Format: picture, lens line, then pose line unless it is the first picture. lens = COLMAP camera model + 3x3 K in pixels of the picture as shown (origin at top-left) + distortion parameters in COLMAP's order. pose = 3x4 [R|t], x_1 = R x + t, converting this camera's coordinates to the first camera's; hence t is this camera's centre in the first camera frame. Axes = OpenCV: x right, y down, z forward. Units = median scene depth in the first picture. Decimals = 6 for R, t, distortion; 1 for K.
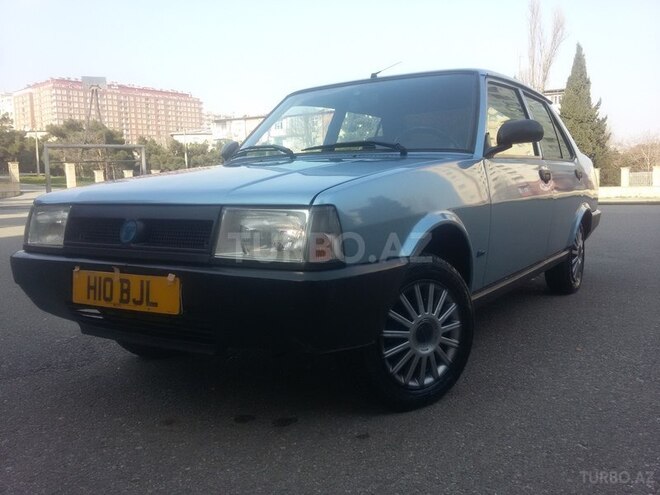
lens RADIAL K [[603.3, 0, 343.7], [0, 603.3, 245.7], [0, 0, 1]] dist [0.080412, -0.180692]
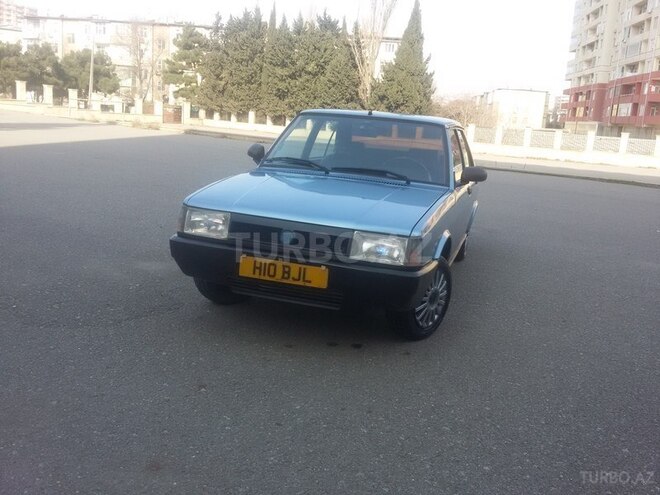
lens RADIAL K [[603.3, 0, 343.7], [0, 603.3, 245.7], [0, 0, 1]] dist [0.080412, -0.180692]
pose [[0.955979, 0.042979, 0.290271, -0.588802], [-0.076383, 0.991561, 0.104745, -0.160719], [-0.283319, -0.122306, 0.951195, -0.557425]]
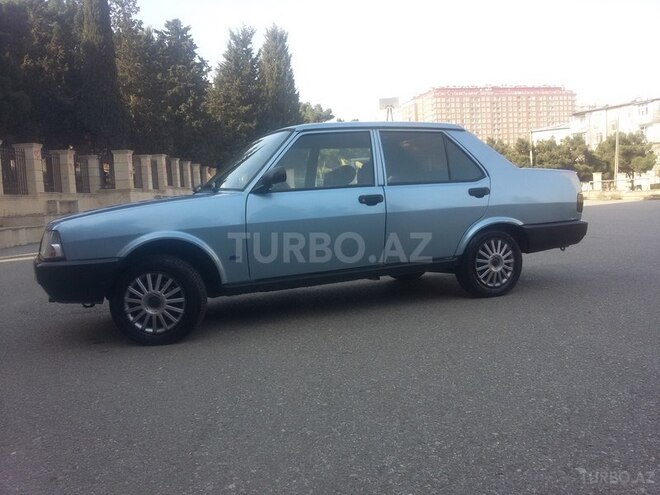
lens RADIAL K [[603.3, 0, 343.7], [0, 603.3, 245.7], [0, 0, 1]] dist [0.080412, -0.180692]
pose [[0.829059, 0.025220, -0.558592, 1.566638], [-0.022208, 0.999679, 0.012174, -0.048447], [0.558720, 0.002312, 0.829353, -0.127851]]
